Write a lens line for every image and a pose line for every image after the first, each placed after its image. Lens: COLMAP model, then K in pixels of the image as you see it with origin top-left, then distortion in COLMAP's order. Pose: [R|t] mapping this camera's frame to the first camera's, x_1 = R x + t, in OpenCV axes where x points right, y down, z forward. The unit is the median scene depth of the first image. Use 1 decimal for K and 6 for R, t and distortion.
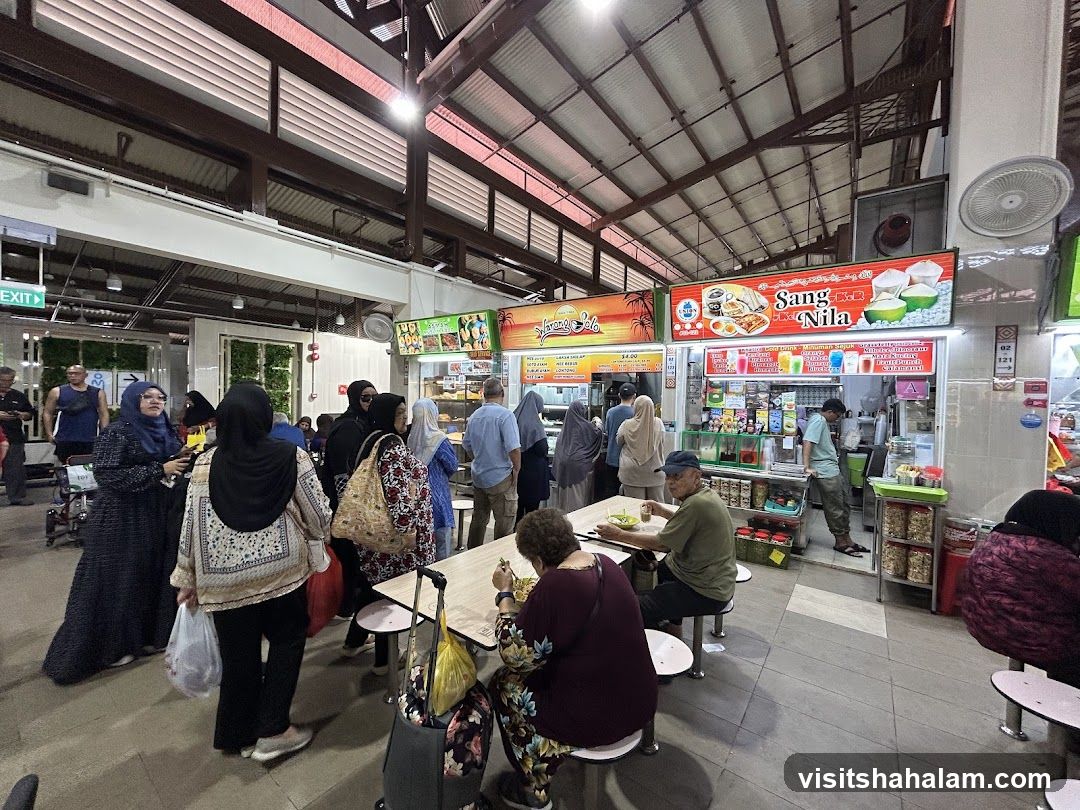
lens RADIAL K [[443.5, 0, 539.3], [0, 443.5, 415.0], [0, 0, 1]] dist [-0.009302, -0.000229]
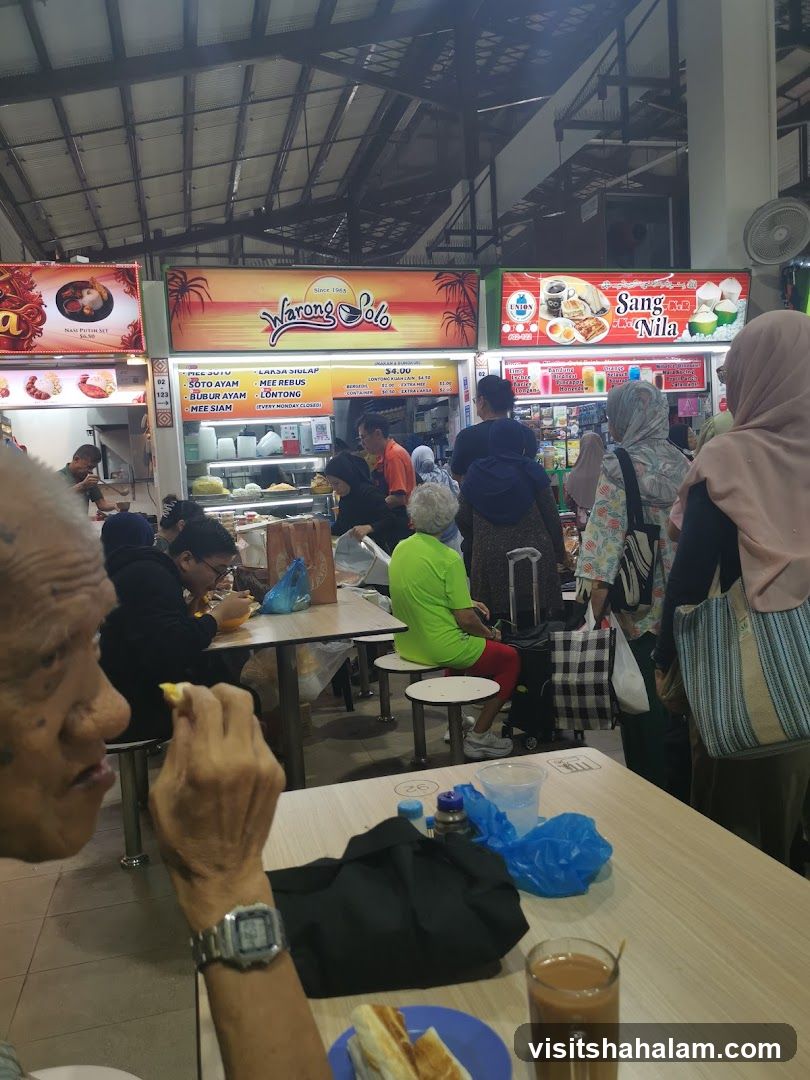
lens RADIAL K [[818.3, 0, 412.0], [0, 818.3, 550.2], [0, 0, 1]] dist [0.047795, -0.041518]
pose [[0.612873, -0.135529, 0.778472, -0.732568], [0.105585, 0.990393, 0.089299, 0.022386], [-0.783095, 0.027466, 0.621295, 0.238020]]
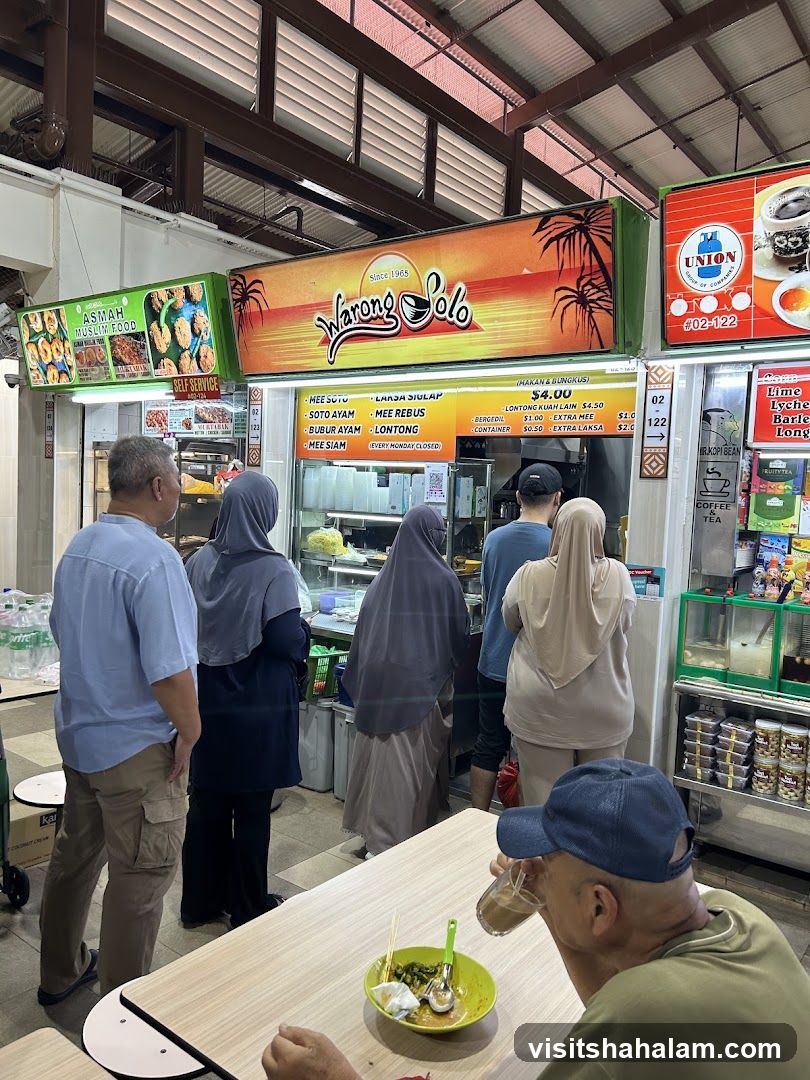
lens RADIAL K [[818.3, 0, 405.9], [0, 818.3, 559.5], [0, 0, 1]] dist [0.047795, -0.041518]
pose [[0.999674, 0.021287, -0.014122, 0.086586], [-0.020631, 0.998771, 0.045072, -0.016676], [0.015064, -0.044766, 0.998884, 0.264065]]
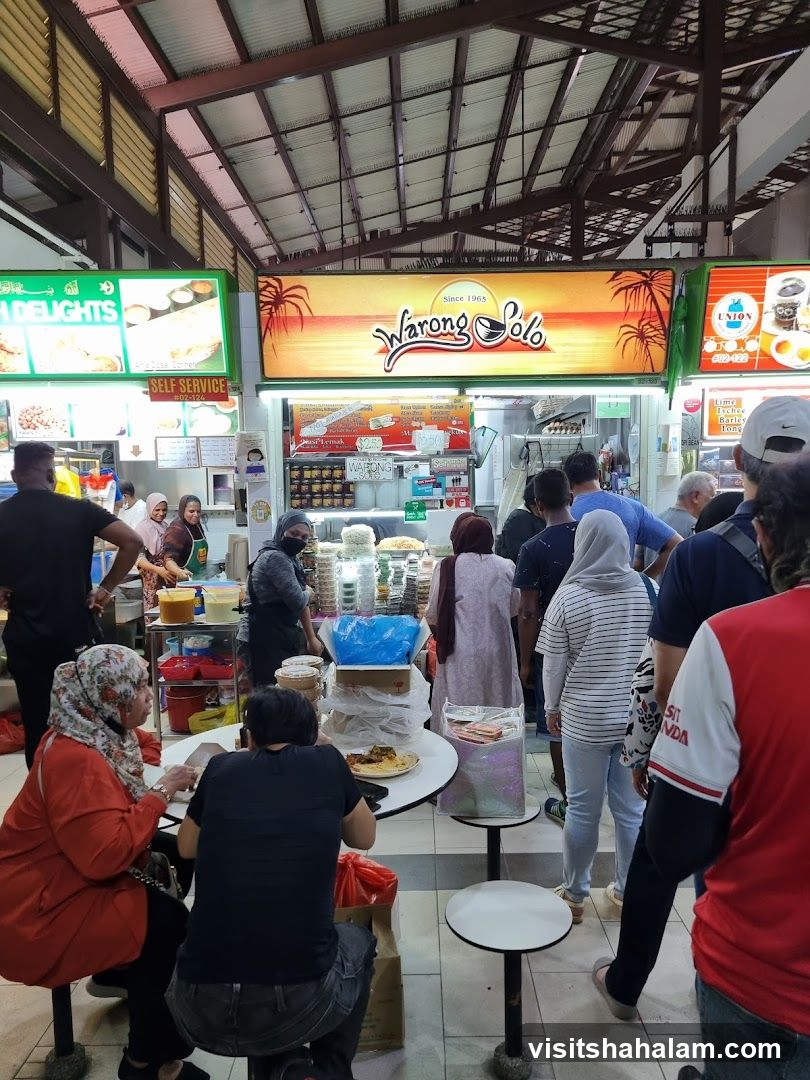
lens RADIAL K [[818.3, 0, 424.9], [0, 818.3, 570.1], [0, 0, 1]] dist [0.047795, -0.041518]
pose [[0.795838, -0.104054, 0.596502, -0.470411], [0.061001, 0.993890, 0.091988, -0.037065], [-0.602429, -0.036820, 0.797323, 0.340181]]
